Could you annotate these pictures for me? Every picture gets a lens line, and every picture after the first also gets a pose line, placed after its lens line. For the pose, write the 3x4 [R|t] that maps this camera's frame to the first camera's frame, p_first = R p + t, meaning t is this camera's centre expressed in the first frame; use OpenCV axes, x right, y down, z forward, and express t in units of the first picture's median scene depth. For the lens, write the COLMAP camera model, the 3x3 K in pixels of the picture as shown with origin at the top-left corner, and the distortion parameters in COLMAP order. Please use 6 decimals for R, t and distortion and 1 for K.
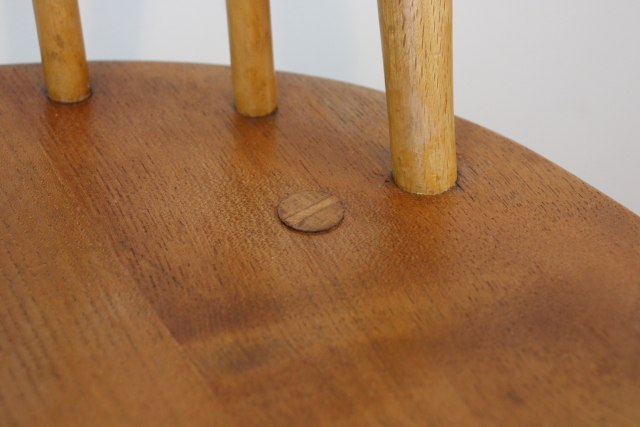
lens RADIAL K [[1453.8, 0, 320.7], [0, 1453.8, 213.1], [0, 0, 1]] dist [0.231663, 0.000000]
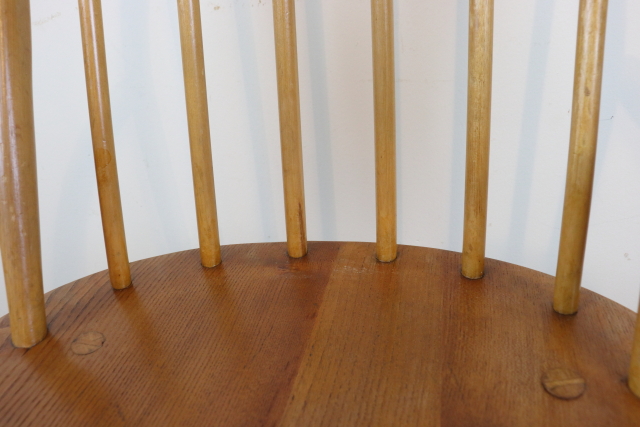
lens RADIAL K [[554.2, 0, 324.0], [0, 554.2, 208.7], [0, 0, 1]] dist [-0.141341, 0.125918]
pose [[0.771371, 0.197580, -0.604937, 0.114703], [-0.270860, 0.962115, -0.031141, -0.100580], [0.575866, 0.187875, 0.795664, 0.326726]]
